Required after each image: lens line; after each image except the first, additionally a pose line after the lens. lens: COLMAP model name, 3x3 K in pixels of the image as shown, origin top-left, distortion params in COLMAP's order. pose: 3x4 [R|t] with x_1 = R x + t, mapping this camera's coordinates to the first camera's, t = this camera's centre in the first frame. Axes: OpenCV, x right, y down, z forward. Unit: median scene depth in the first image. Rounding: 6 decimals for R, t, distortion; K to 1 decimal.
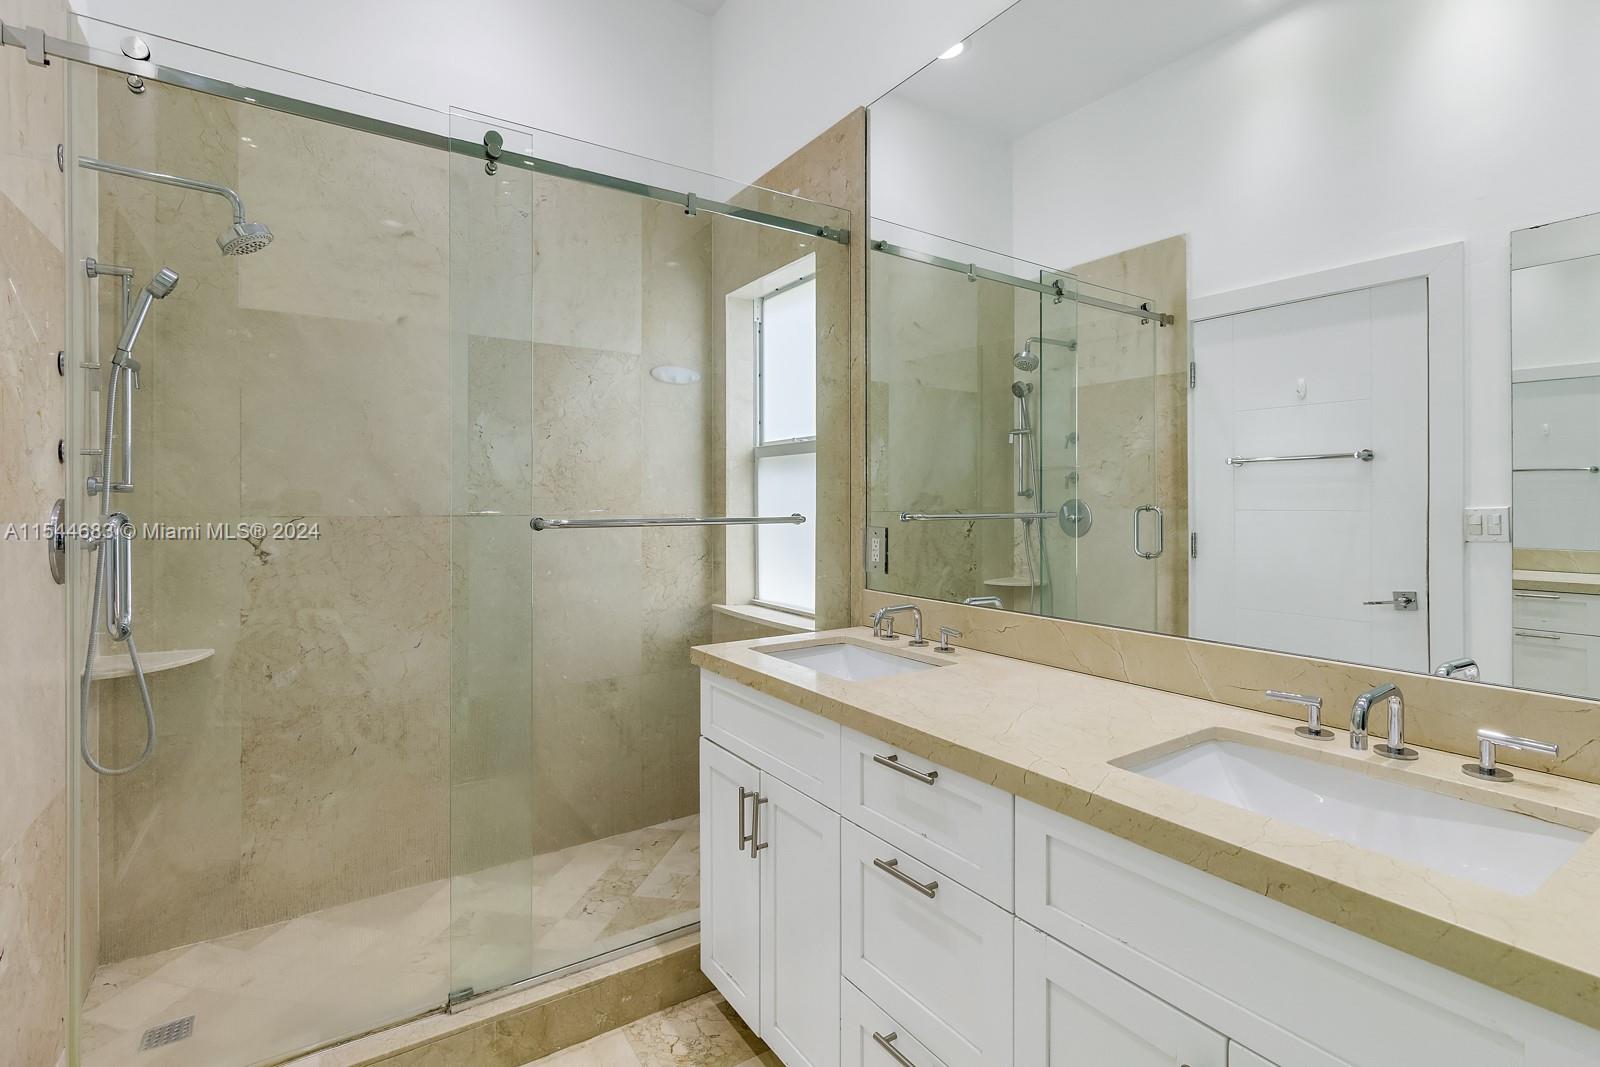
lens RADIAL K [[740.2, 0, 810.0], [0, 740.2, 508.7], [0, 0, 1]] dist [0.001135, -0.000099]
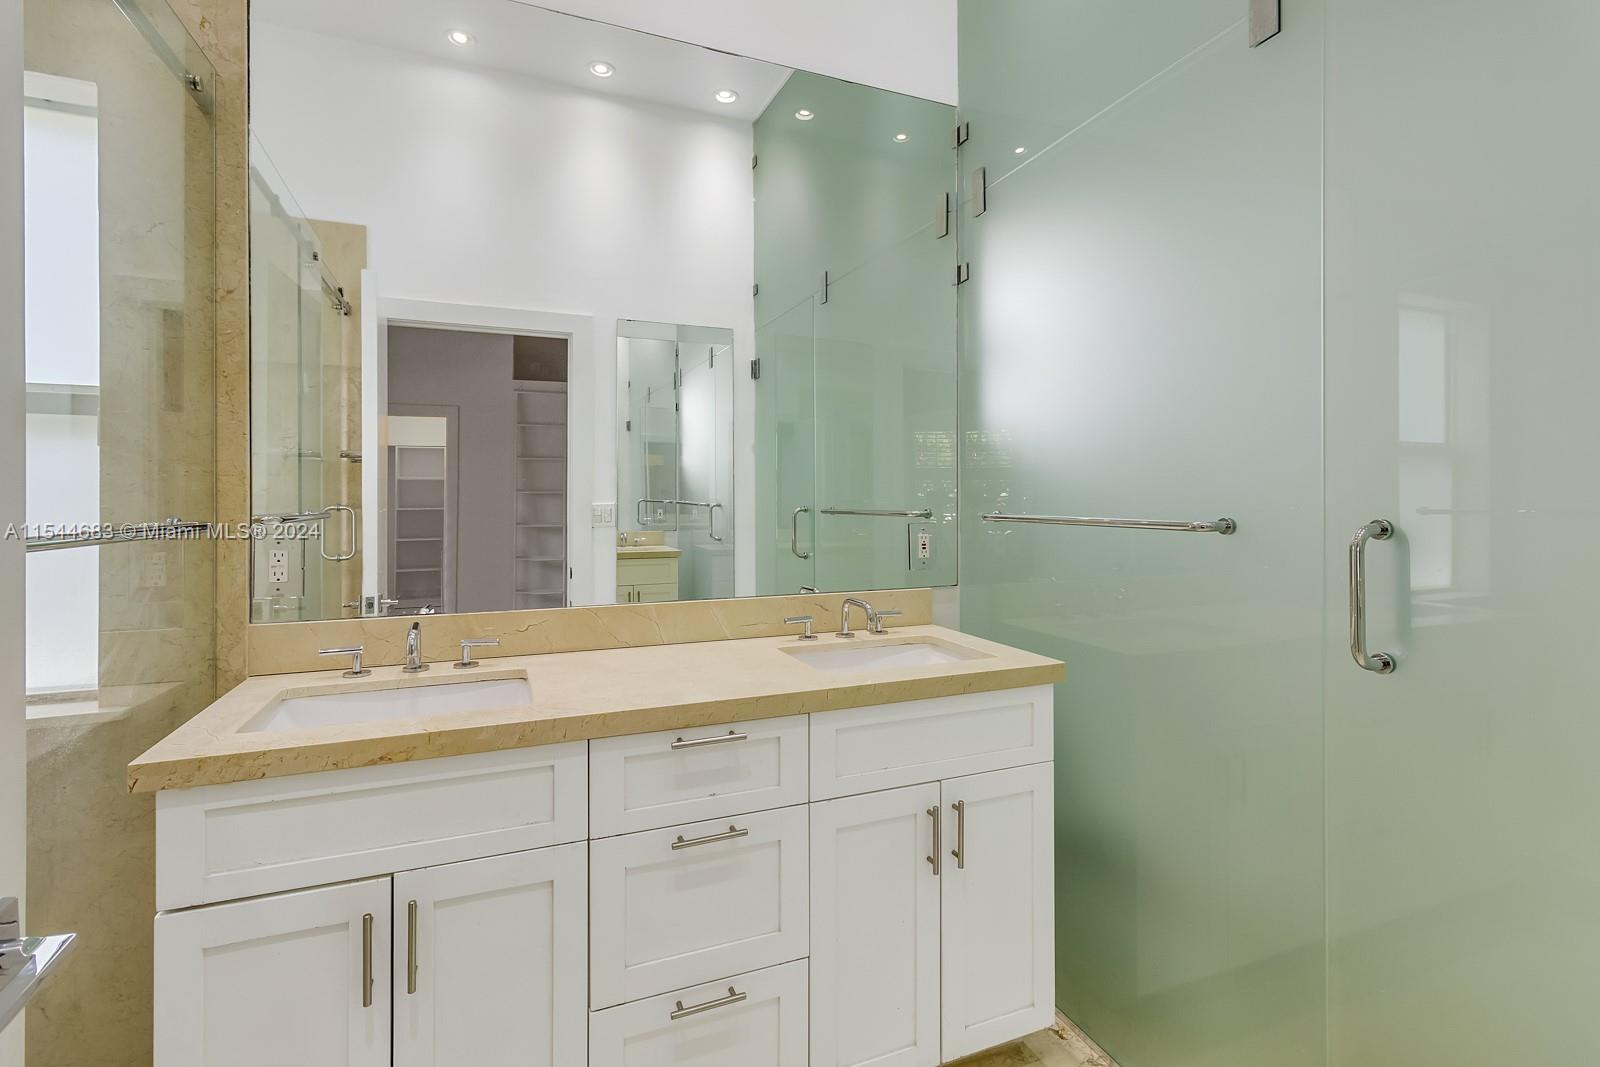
lens RADIAL K [[749.3, 0, 810.8], [0, 749.3, 504.8], [0, 0, 1]] dist [0.004249, 0.001680]
pose [[0.213816, -0.005783, 0.976857, -0.510288], [0.009720, 0.999946, 0.003793, -0.001744], [-0.976826, 0.008684, 0.213861, 0.331994]]
